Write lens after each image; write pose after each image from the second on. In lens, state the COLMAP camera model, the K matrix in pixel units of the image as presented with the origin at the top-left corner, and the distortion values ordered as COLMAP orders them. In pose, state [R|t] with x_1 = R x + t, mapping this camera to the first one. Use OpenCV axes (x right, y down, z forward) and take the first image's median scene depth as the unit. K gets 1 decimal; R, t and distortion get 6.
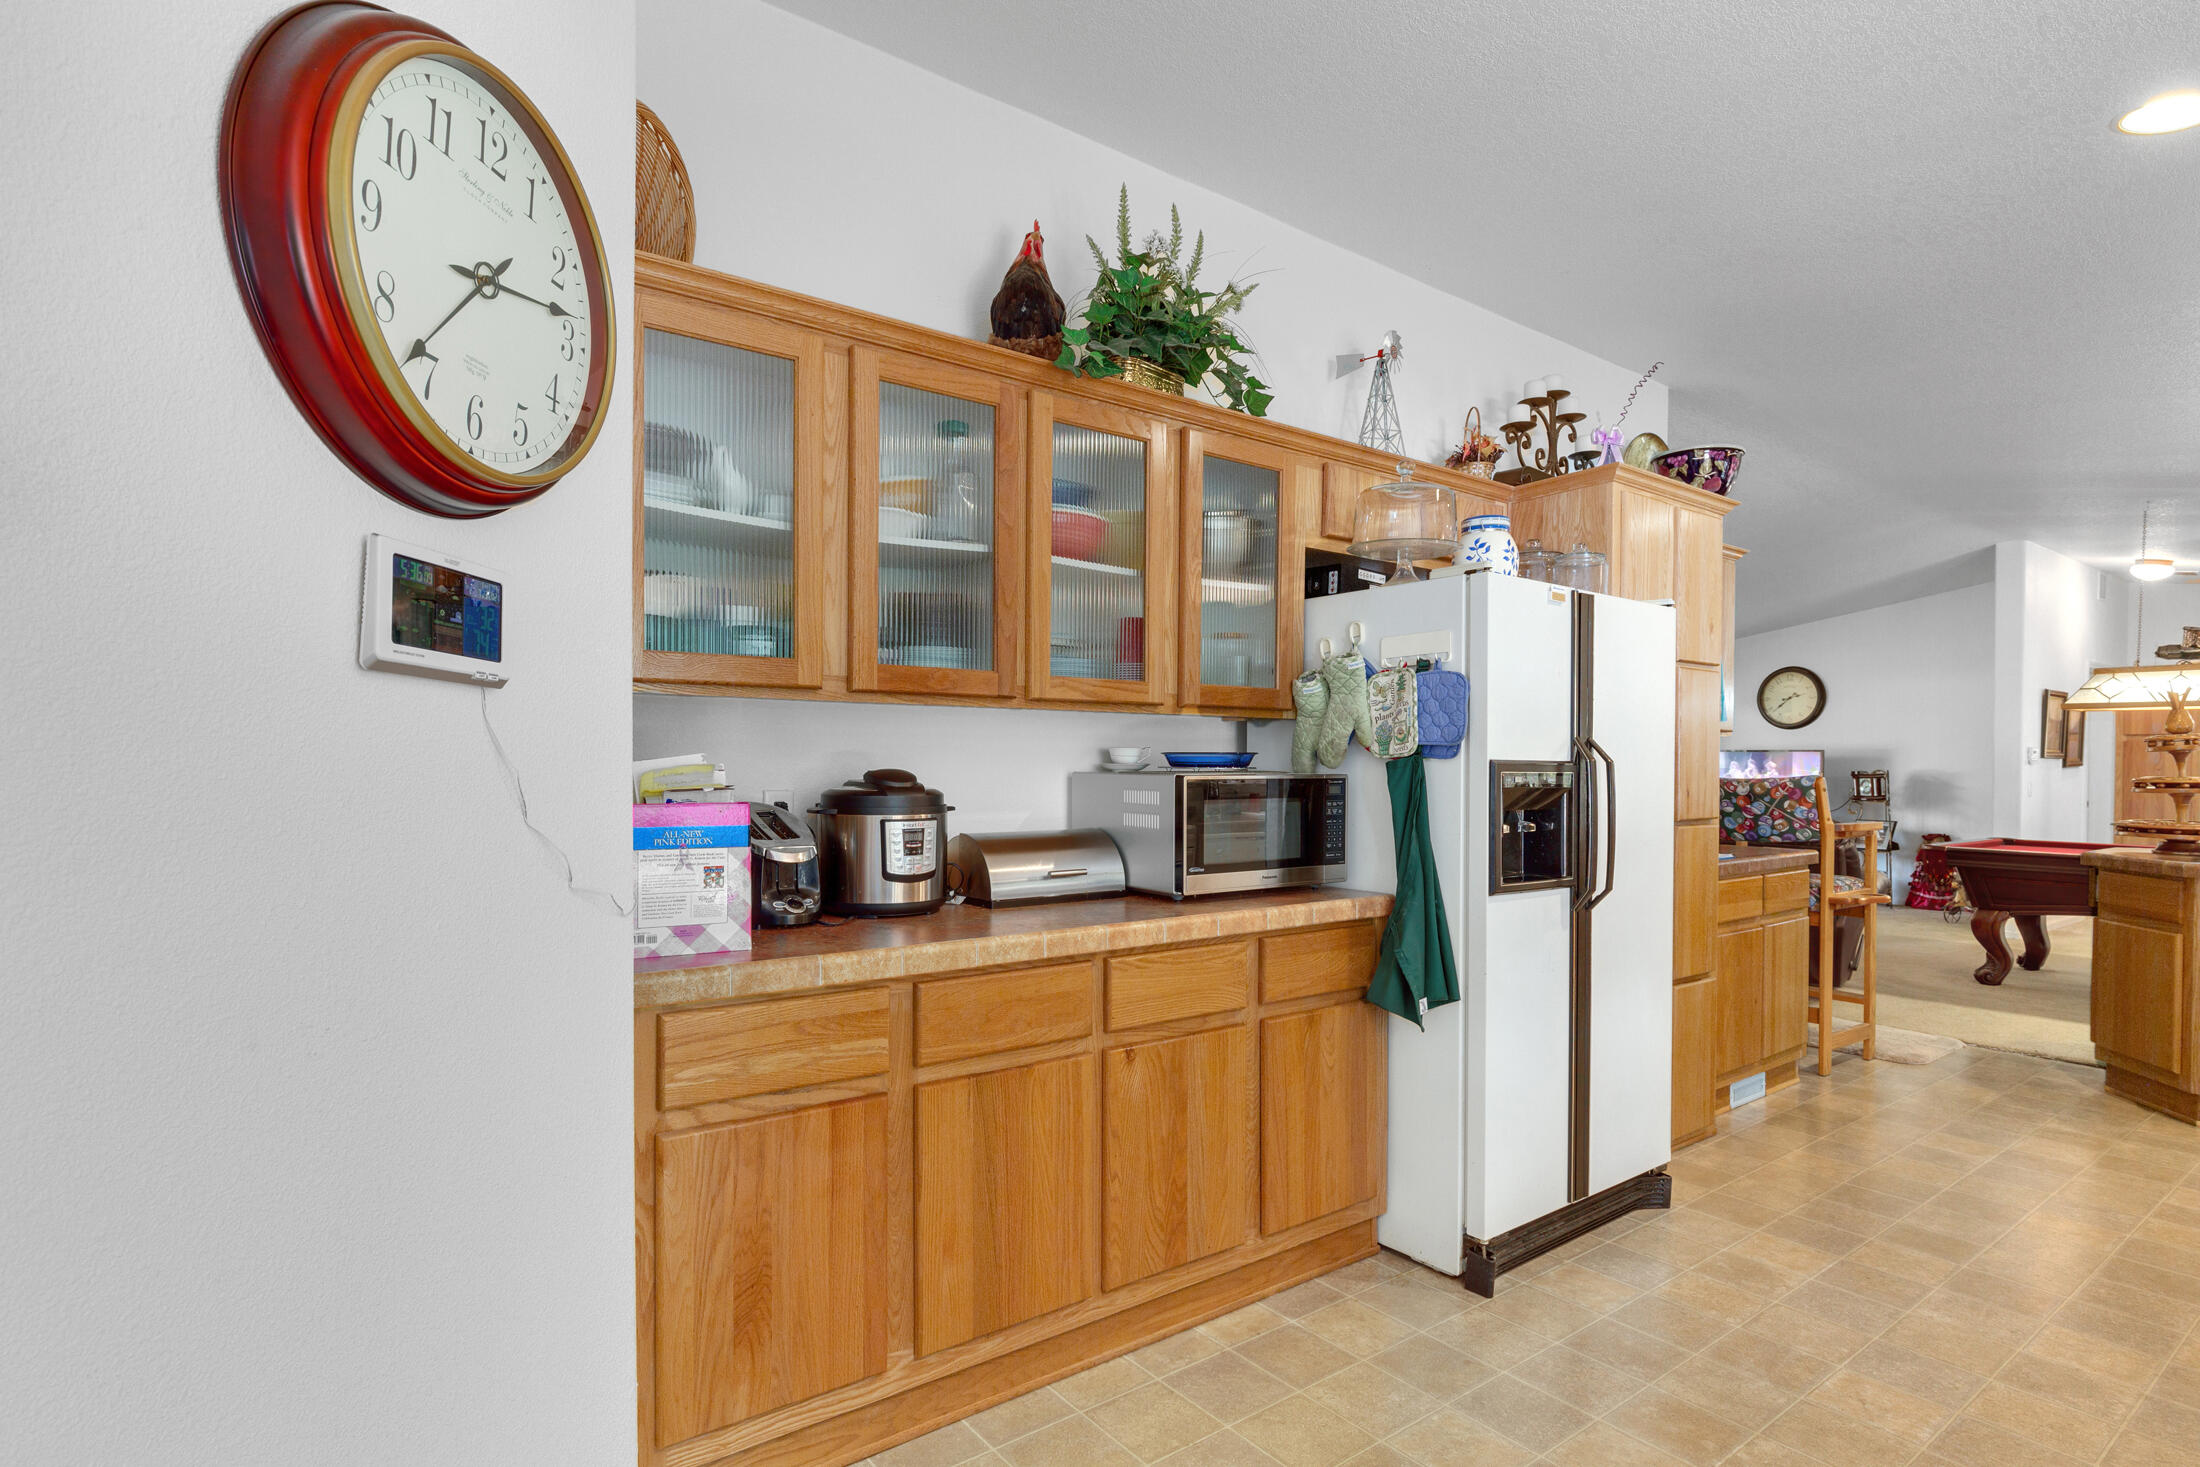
lens RADIAL K [[1119.6, 0, 1099.9], [0, 1119.6, 768.3], [0, 0, 1]] dist [-0.002621, 0.000163]
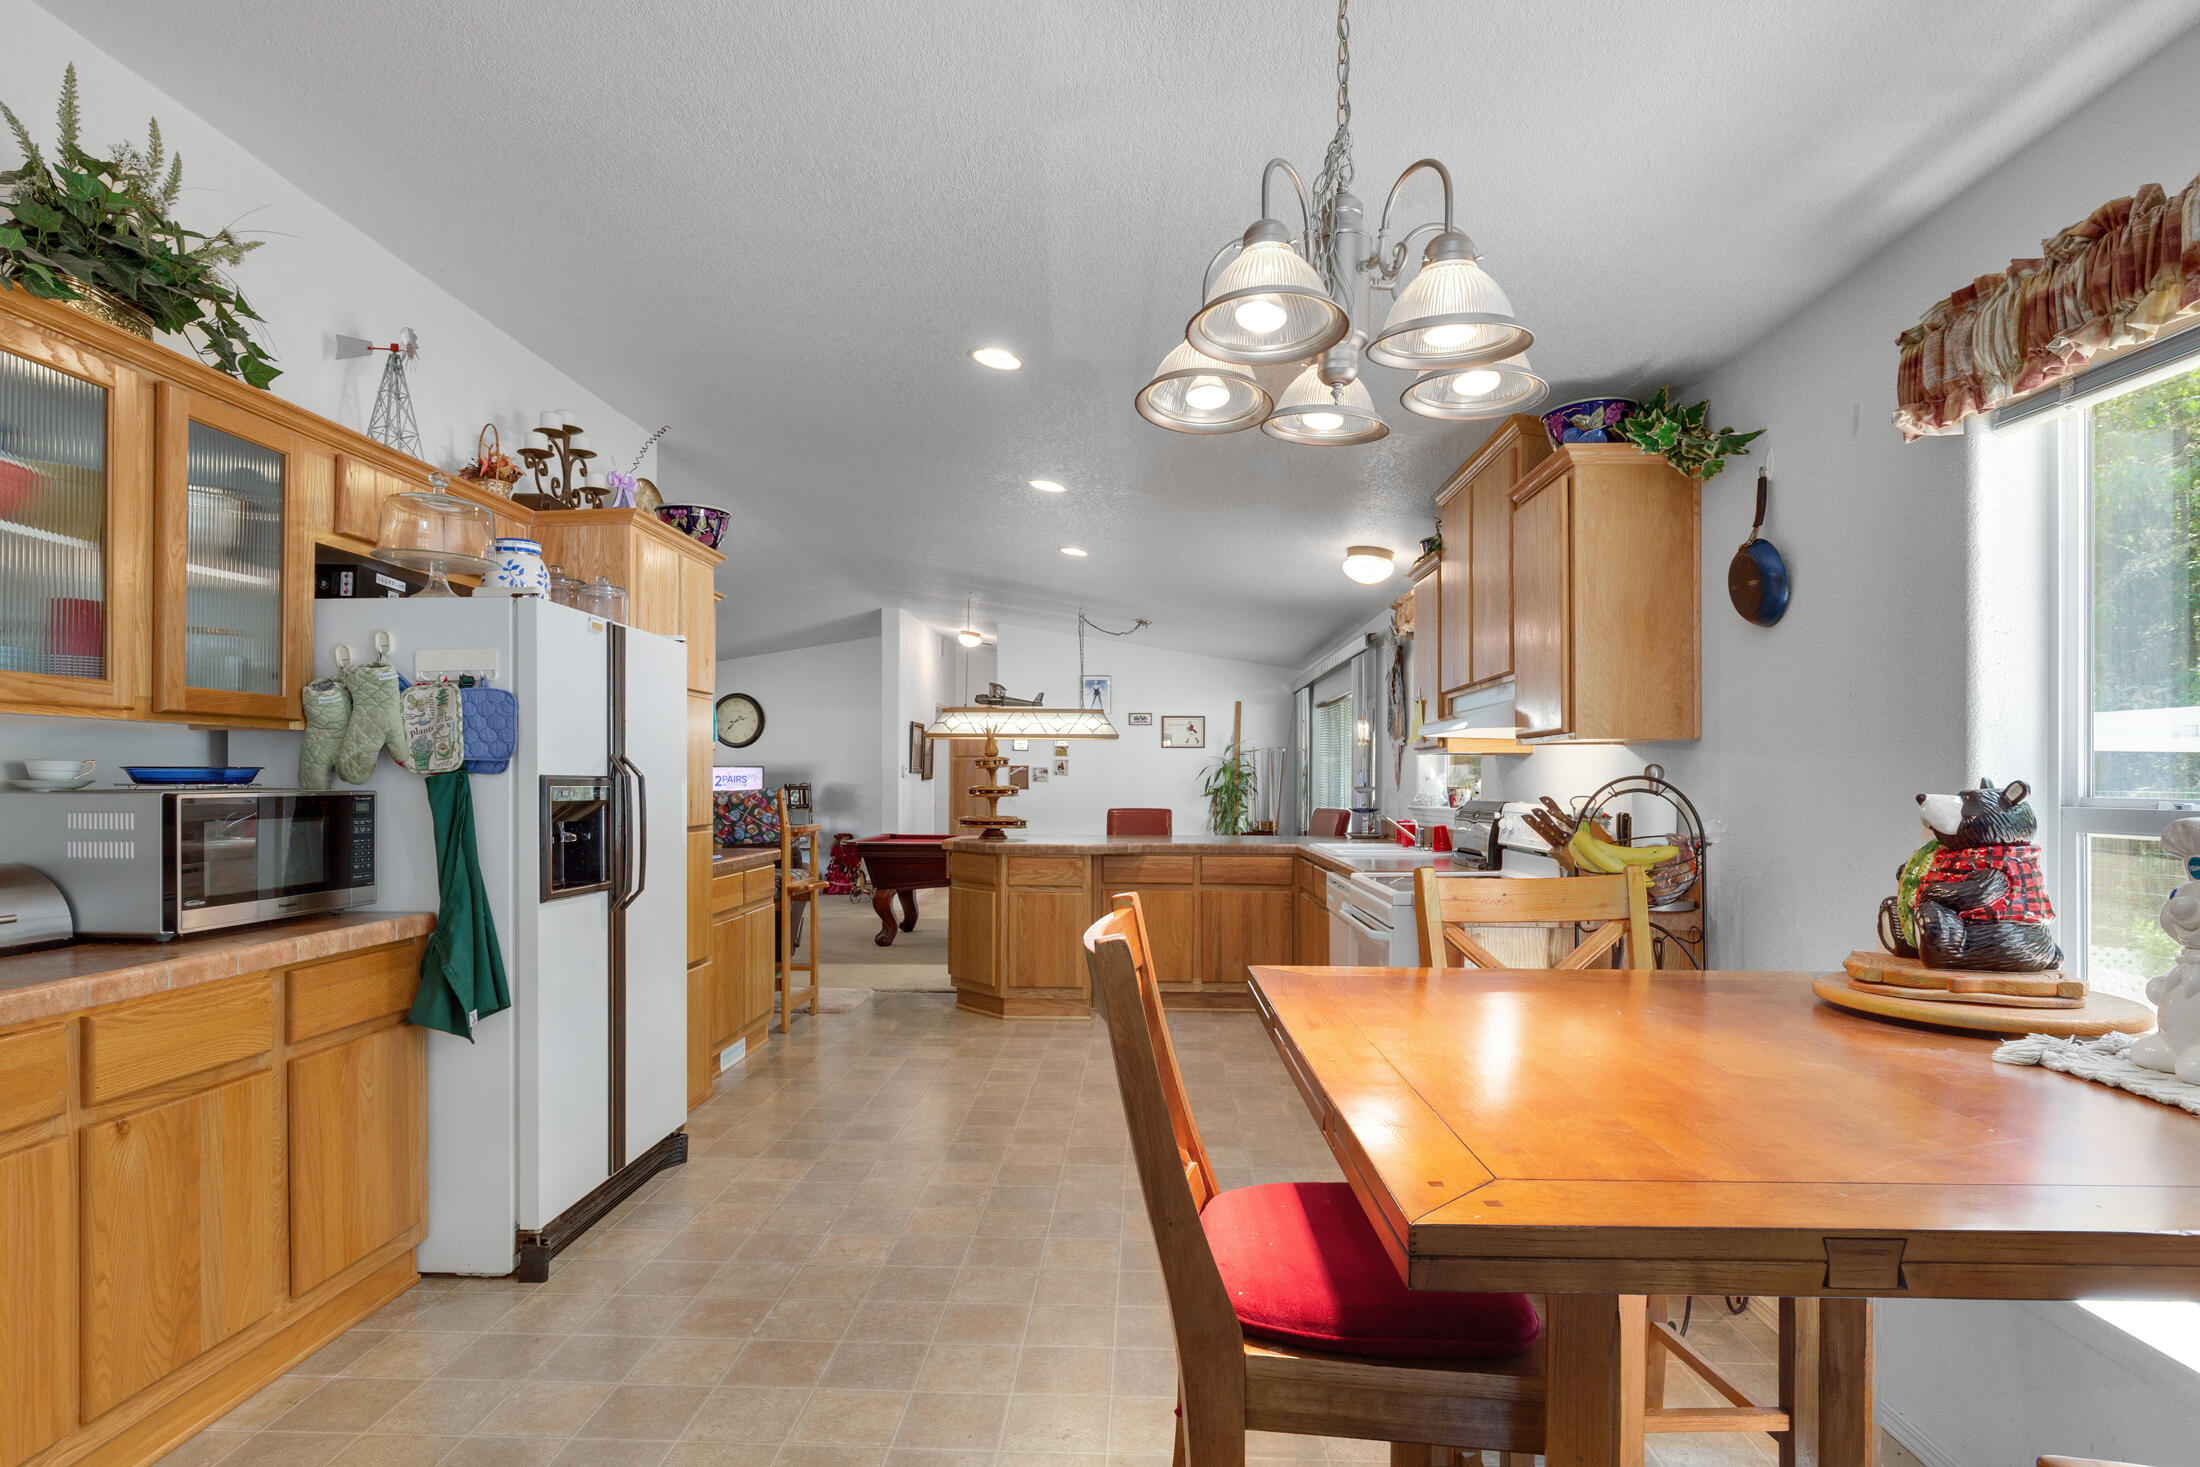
lens RADIAL K [[1119.6, 0, 1099.9], [0, 1119.6, 768.3], [0, 0, 1]] dist [-0.002621, 0.000163]
pose [[0.638496, 0.003476, 0.769618, -0.117495], [0.006611, 0.999928, -0.010001, 0.000062], [-0.769597, 0.011474, 0.638427, -0.078135]]
